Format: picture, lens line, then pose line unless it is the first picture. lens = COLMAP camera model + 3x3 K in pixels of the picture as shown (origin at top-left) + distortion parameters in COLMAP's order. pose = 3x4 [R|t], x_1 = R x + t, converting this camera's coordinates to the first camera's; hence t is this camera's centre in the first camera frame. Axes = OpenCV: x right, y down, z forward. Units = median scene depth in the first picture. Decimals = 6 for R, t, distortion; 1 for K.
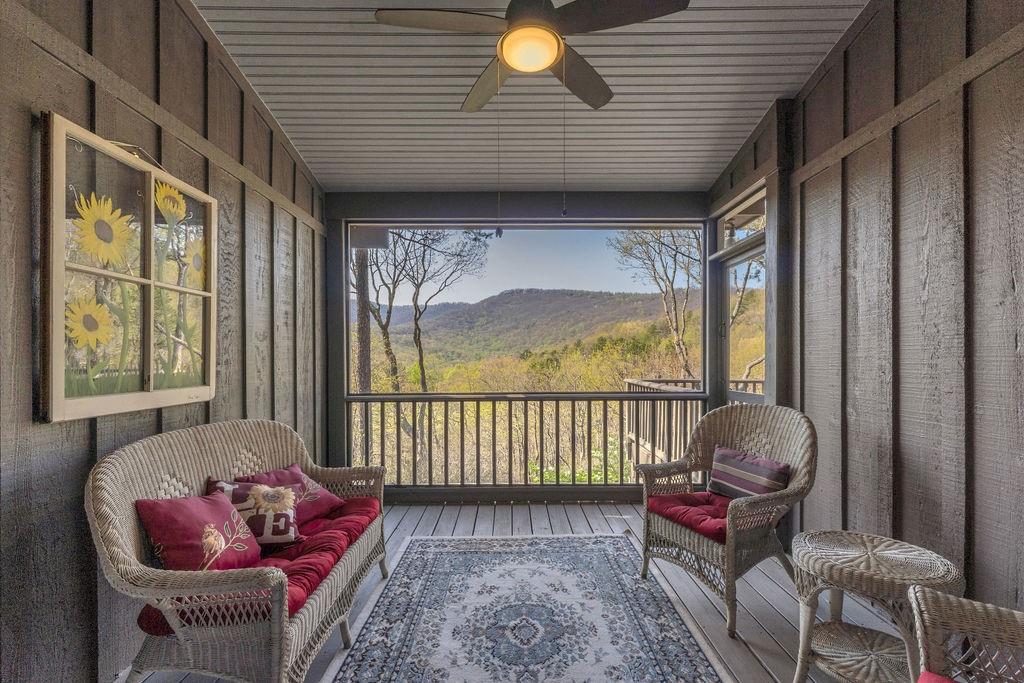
lens RADIAL K [[455.0, 0, 511.9], [0, 455.0, 357.5], [0, 0, 1]] dist [-0.000369, -0.000130]
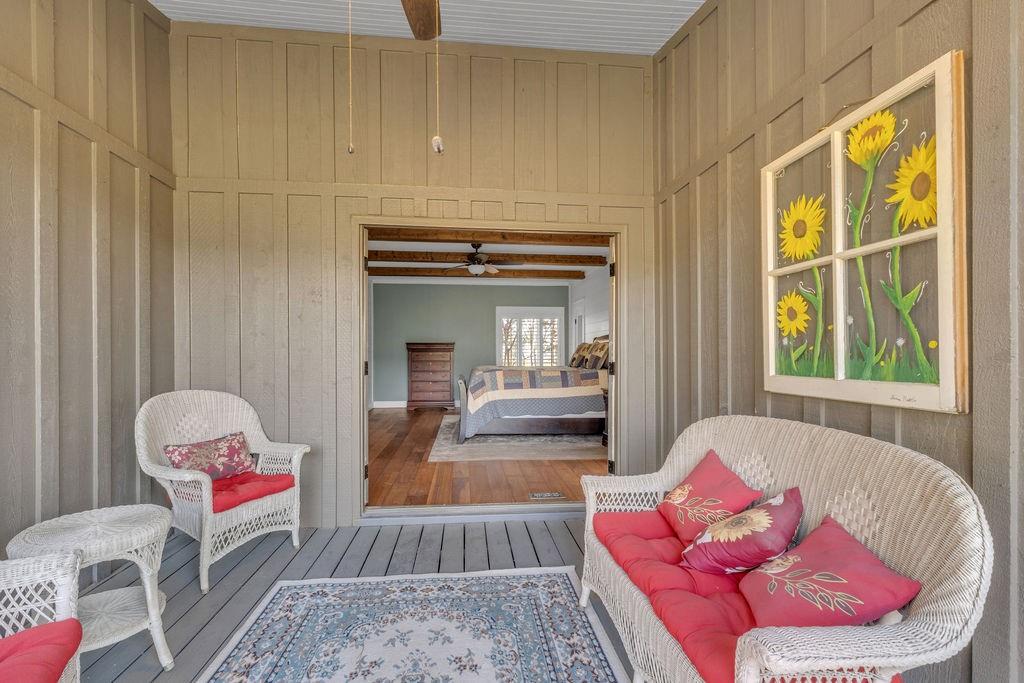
lens RADIAL K [[455.0, 0, 511.9], [0, 455.0, 357.5], [0, 0, 1]] dist [-0.000369, -0.000130]
pose [[-0.994301, 0.005146, -0.106488, -0.076340], [0.004591, 0.999975, 0.005453, 0.025061], [0.106513, 0.004933, -0.994299, 1.933804]]
